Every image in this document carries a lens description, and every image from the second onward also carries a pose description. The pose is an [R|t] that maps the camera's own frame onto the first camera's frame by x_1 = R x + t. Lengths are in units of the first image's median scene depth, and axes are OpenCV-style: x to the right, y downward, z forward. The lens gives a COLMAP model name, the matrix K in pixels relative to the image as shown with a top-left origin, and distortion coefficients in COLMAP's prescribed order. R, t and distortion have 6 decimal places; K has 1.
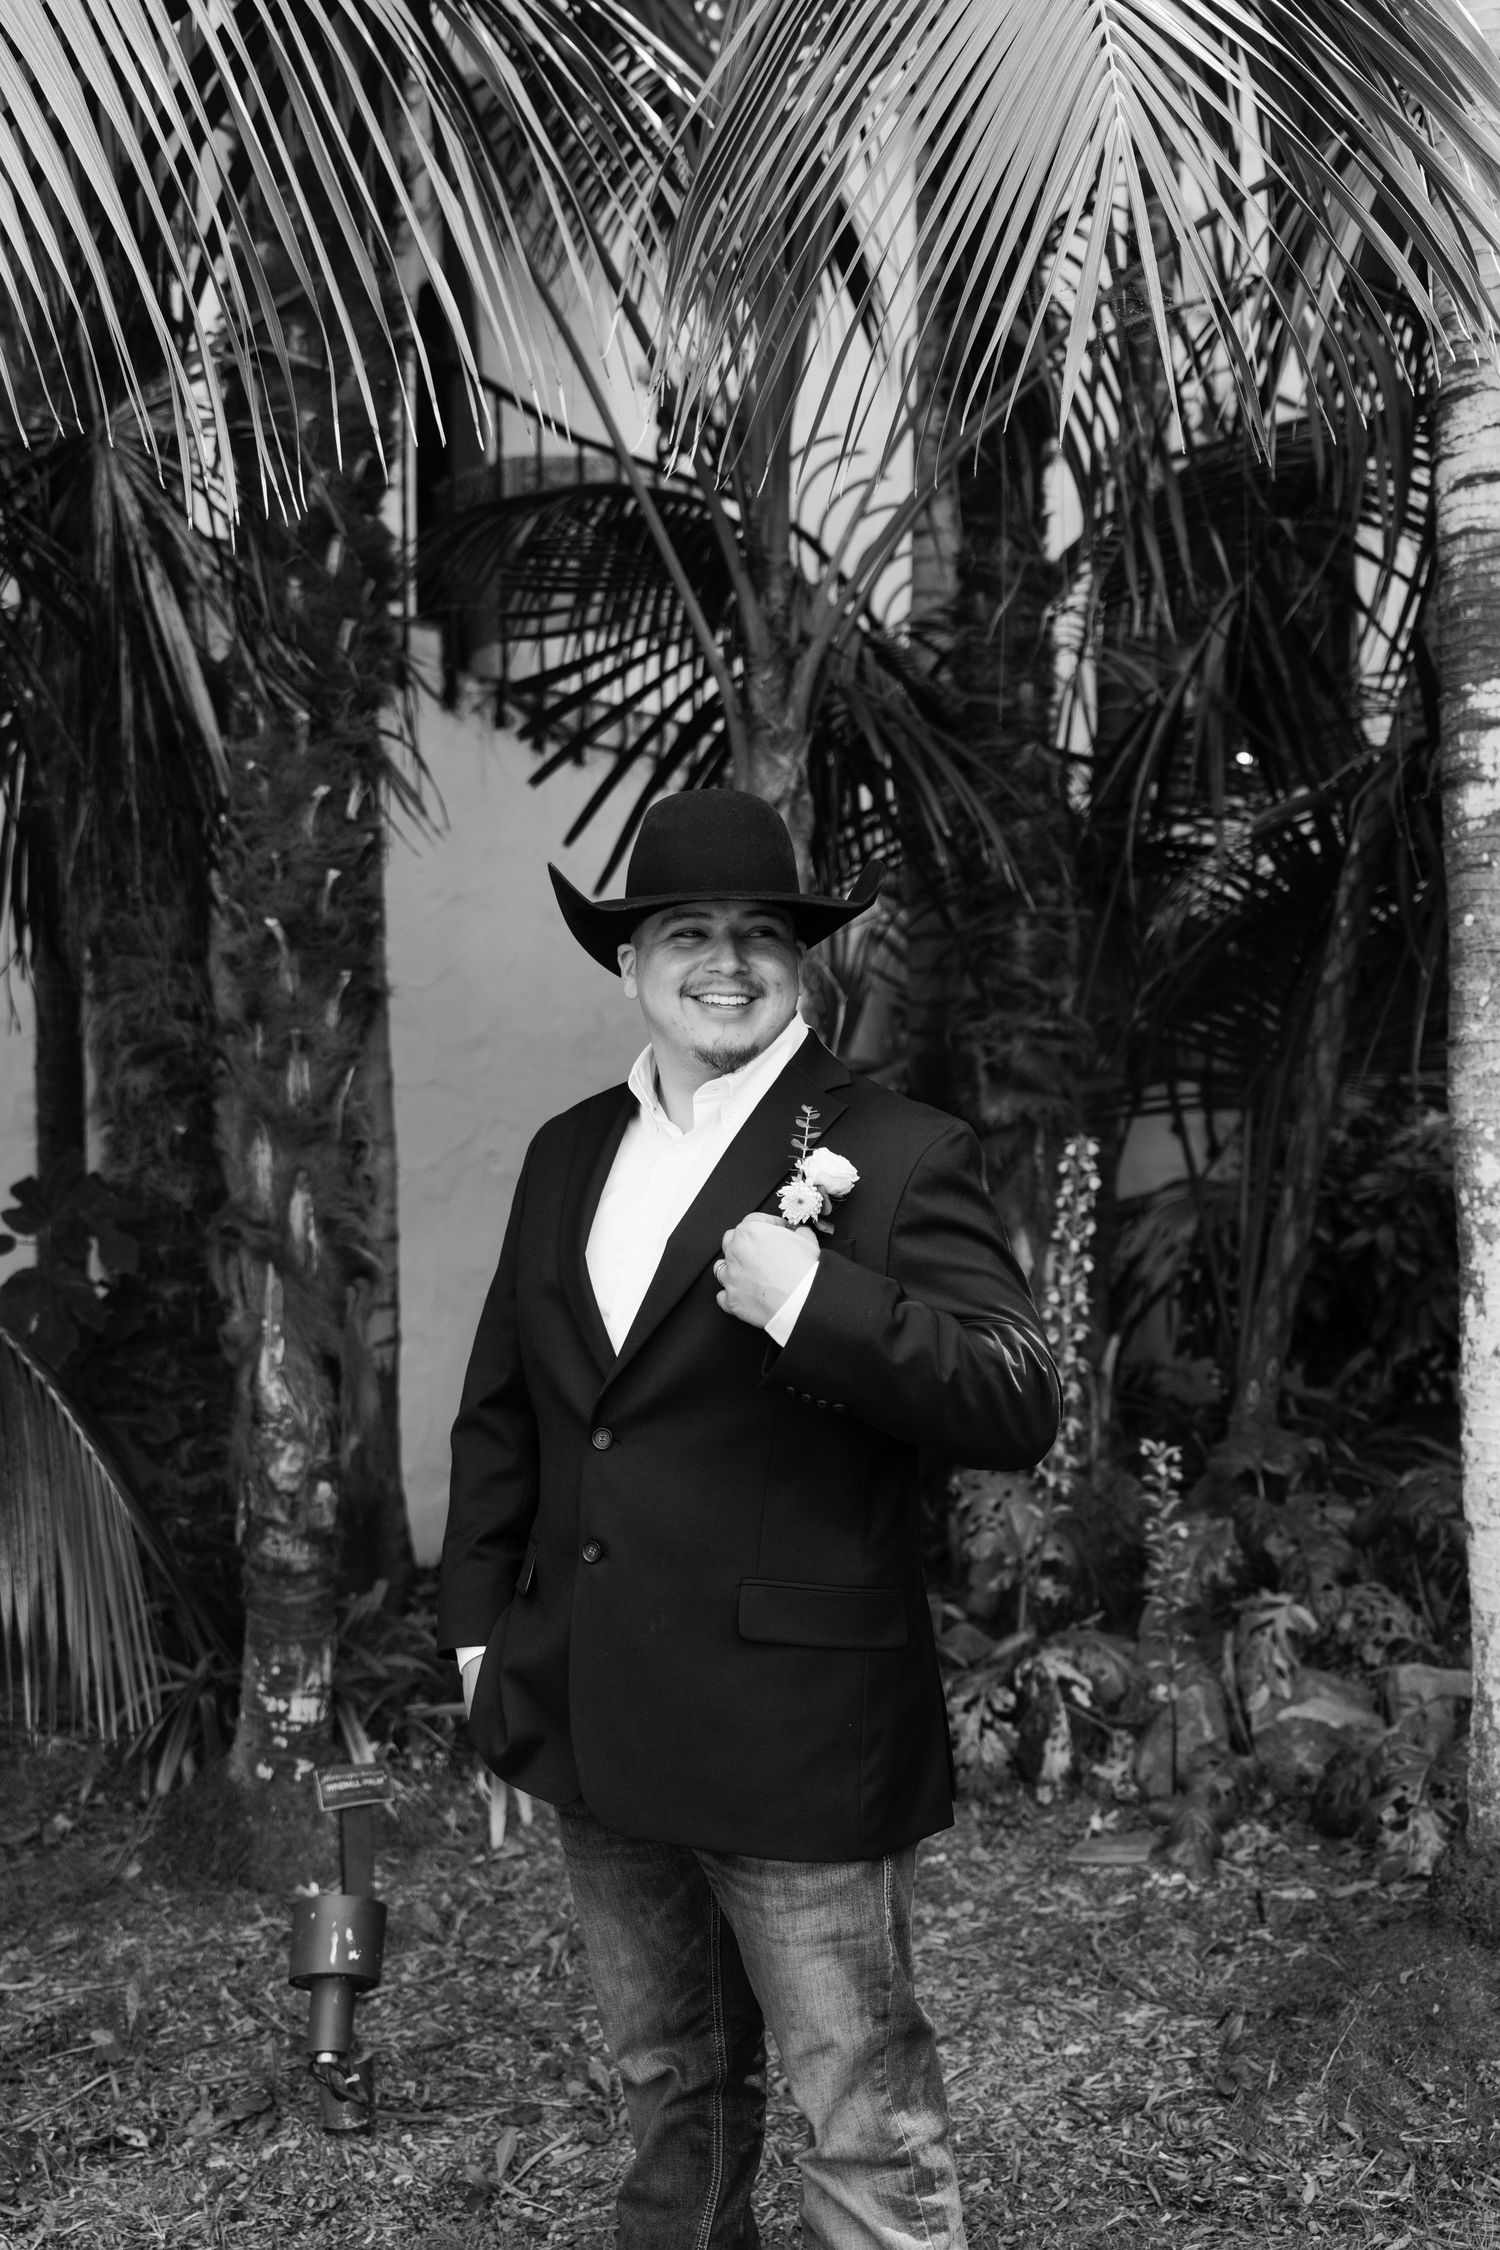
lens RADIAL K [[2115.6, 0, 730.5], [0, 2115.6, 1129.2], [0, 0, 1]] dist [-0.003254, 0.000000]
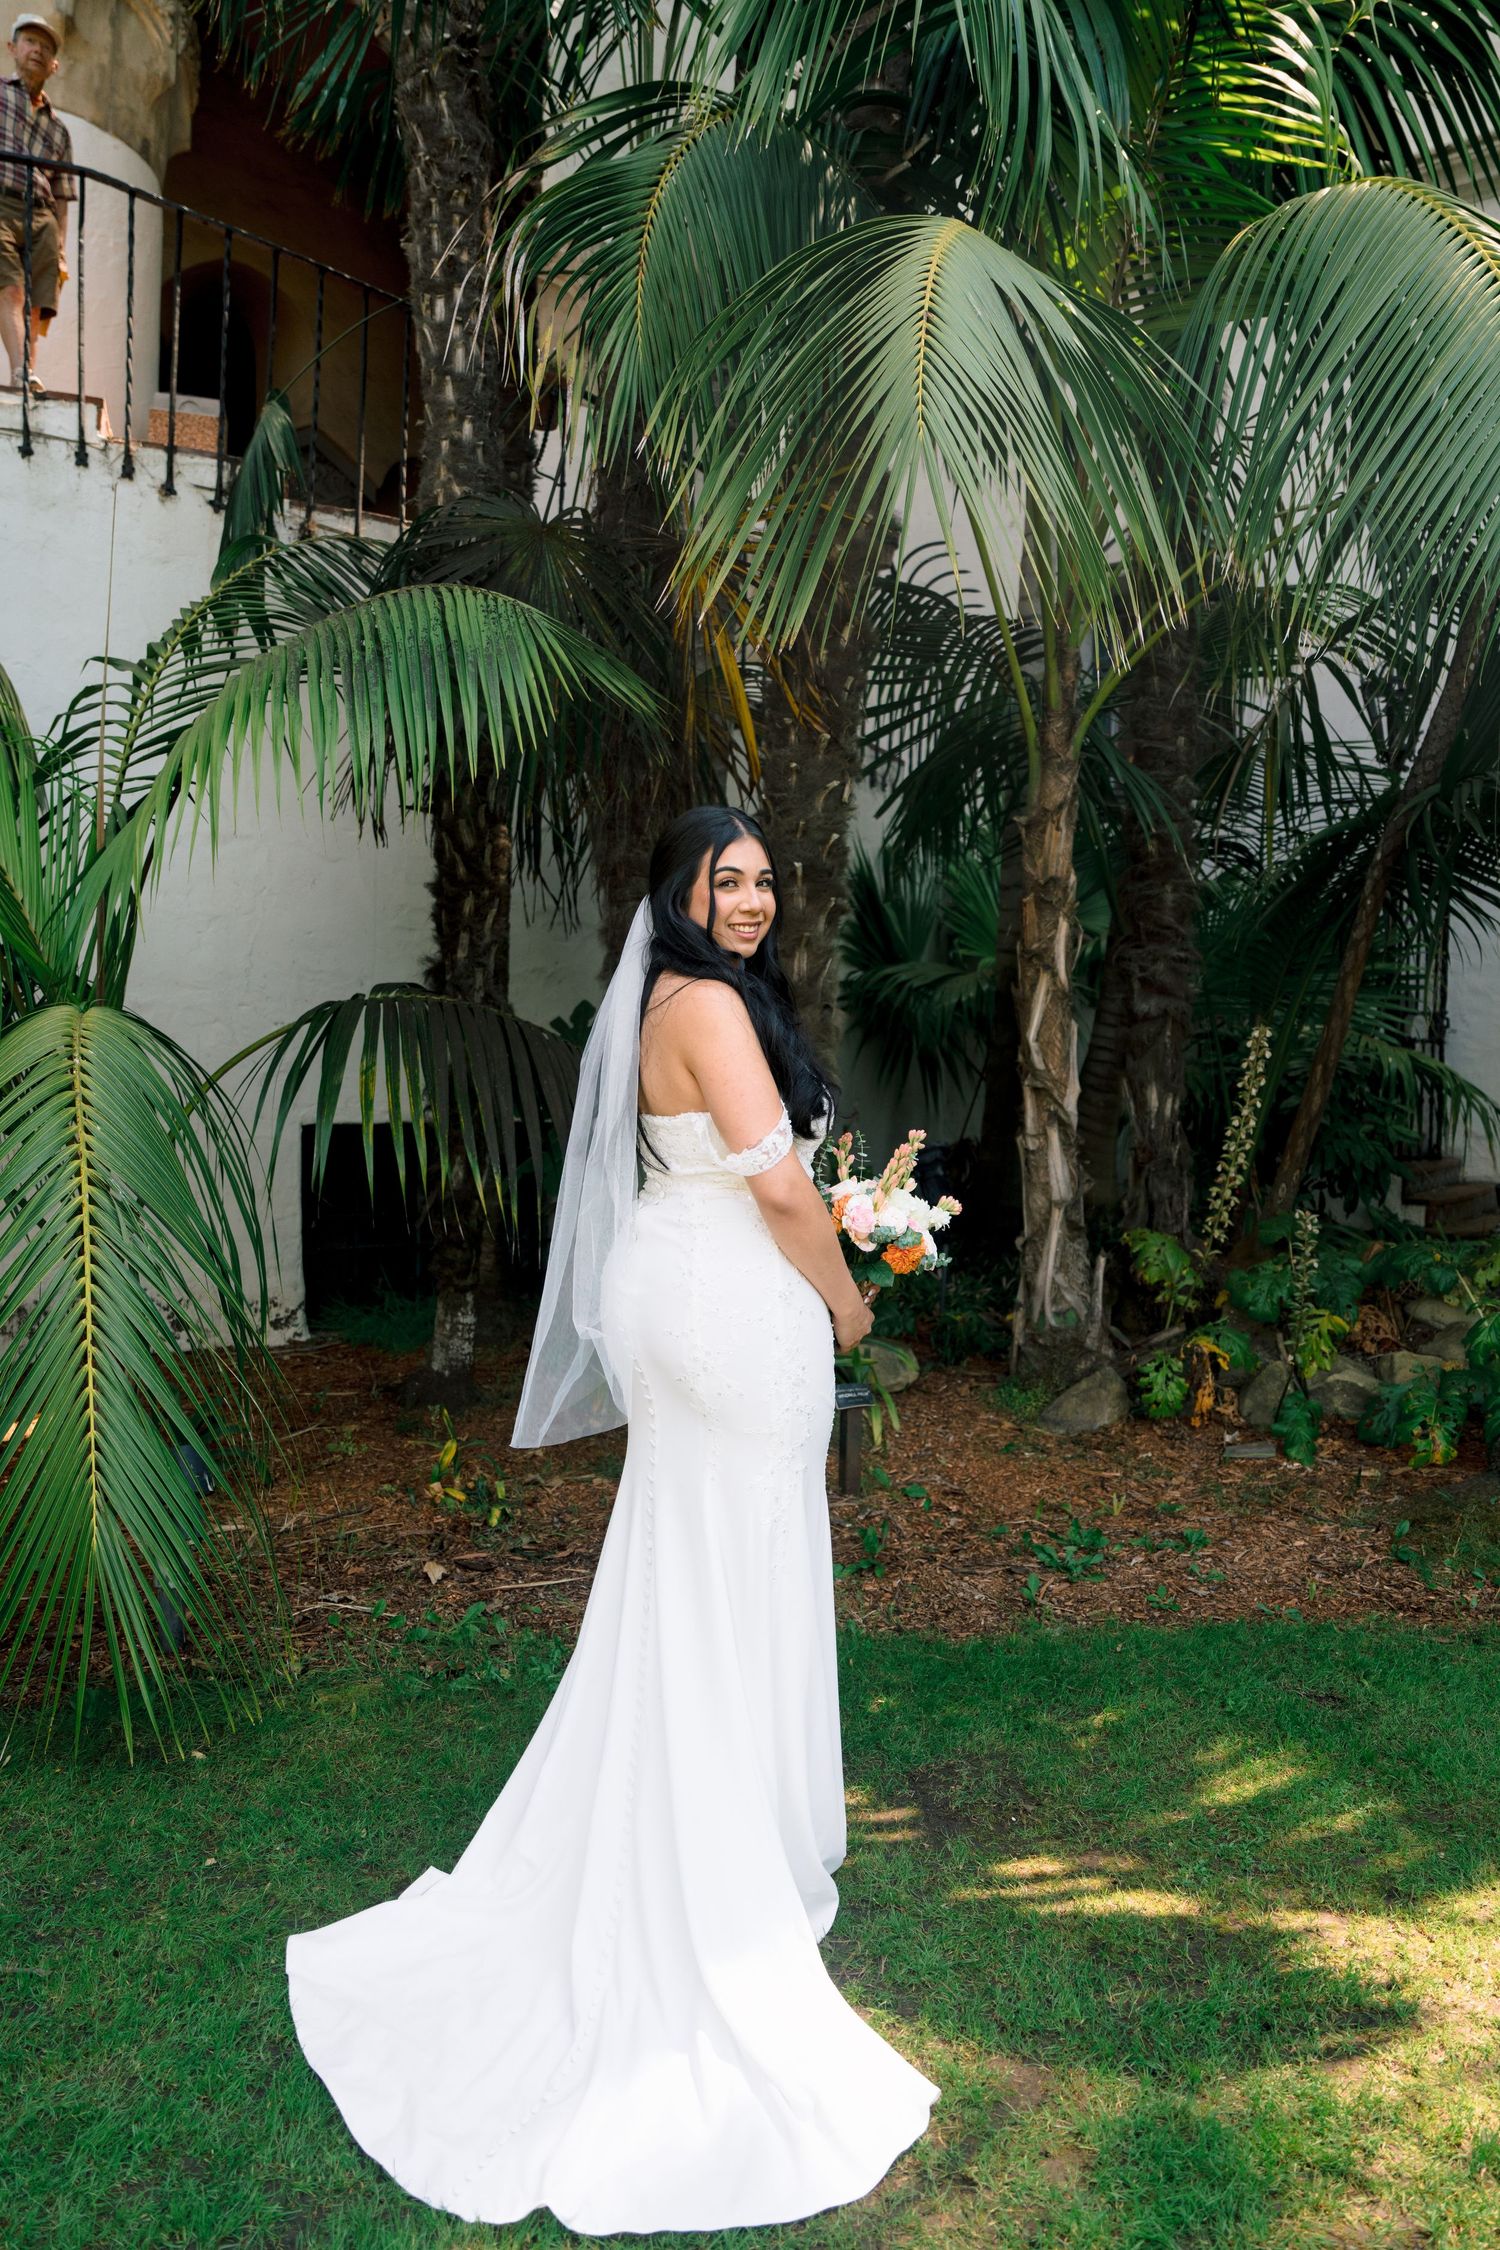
lens RADIAL K [[1541.4, 0, 763.2], [0, 1541.4, 1126.9], [0, 0, 1]] dist [-0.101028, 0.051605]
pose [[0.995679, 0.043262, 0.082168, -0.315347], [-0.049330, 0.996088, 0.073321, 0.013858], [-0.078675, -0.077058, 0.993918, -0.152930]]
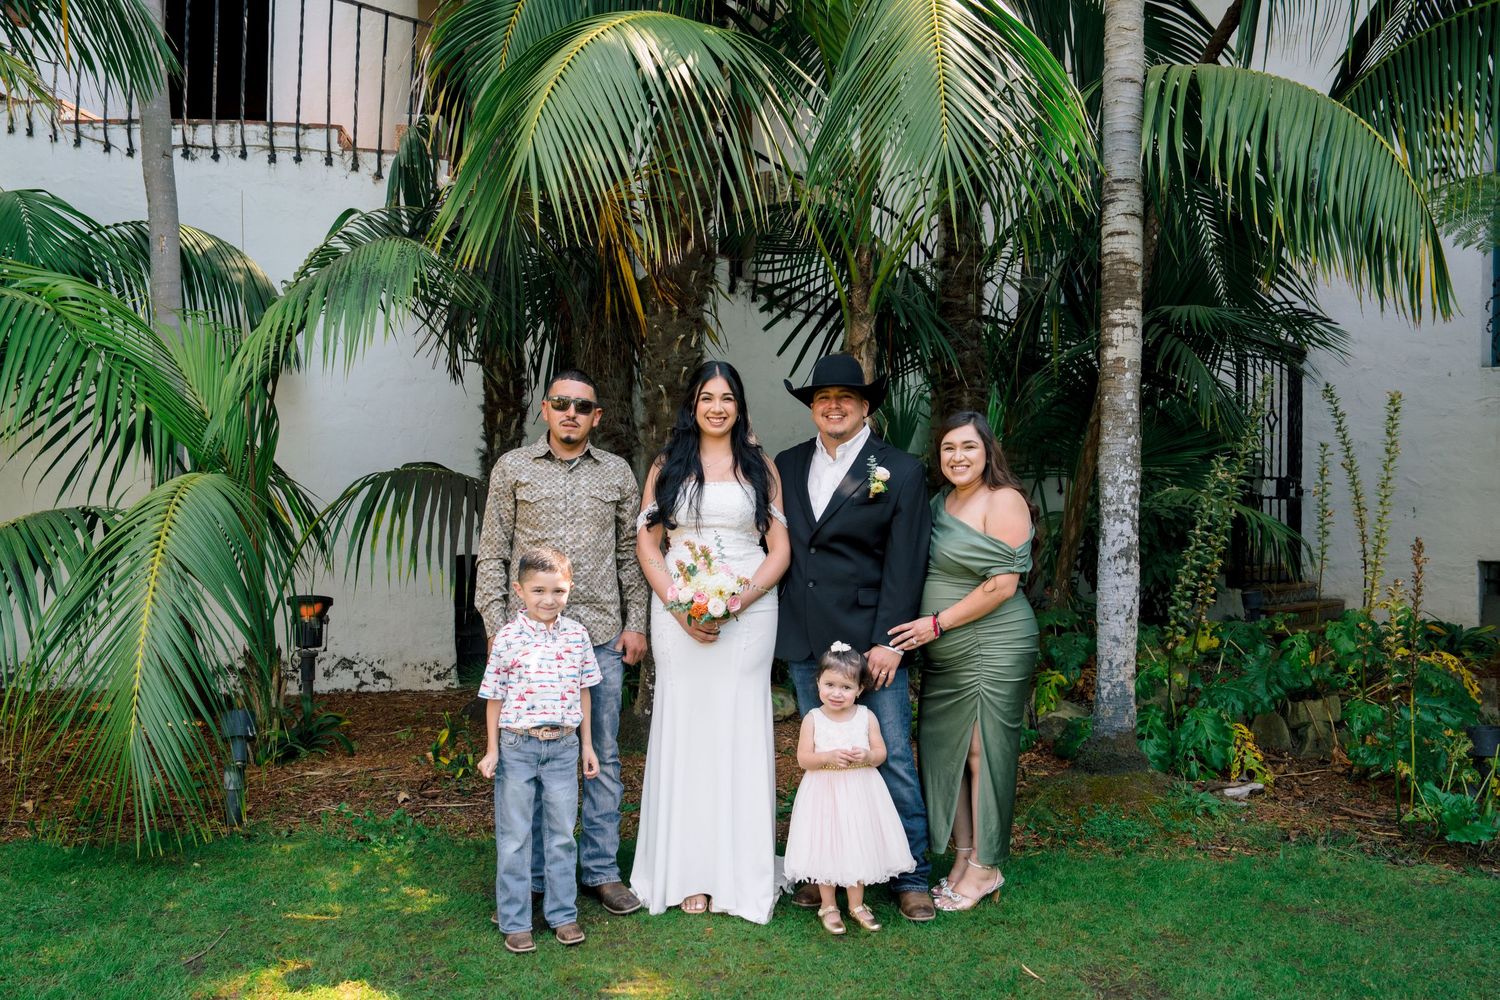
lens RADIAL K [[1083.1, 0, 764.8], [0, 1083.1, 532.6], [0, 0, 1]] dist [-0.099756, 0.058897]
pose [[0.994674, 0.036894, -0.096242, 0.043363], [-0.033388, 0.998728, 0.037788, 0.026501], [0.097514, -0.034373, 0.994640, -0.307230]]
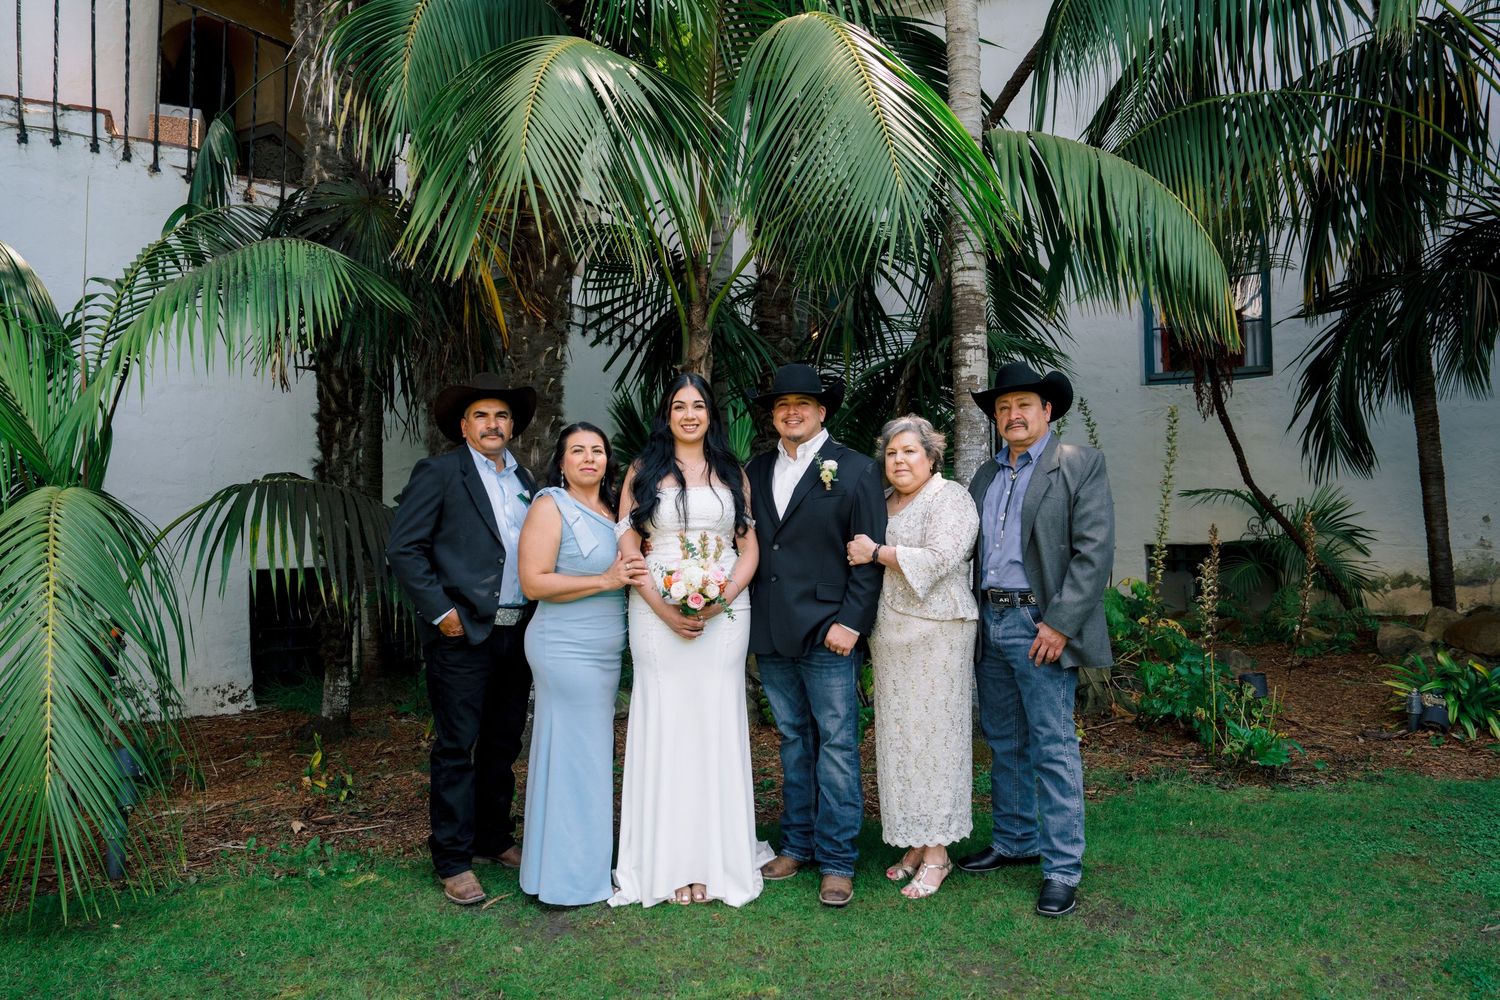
lens RADIAL K [[1027.6, 0, 754.3], [0, 1027.6, 490.7], [0, 0, 1]] dist [-0.101028, 0.051605]
pose [[0.978797, 0.016600, 0.204157, -0.192553], [-0.014136, 0.999809, -0.013522, 0.033062], [-0.204342, 0.010349, 0.978845, -0.306130]]
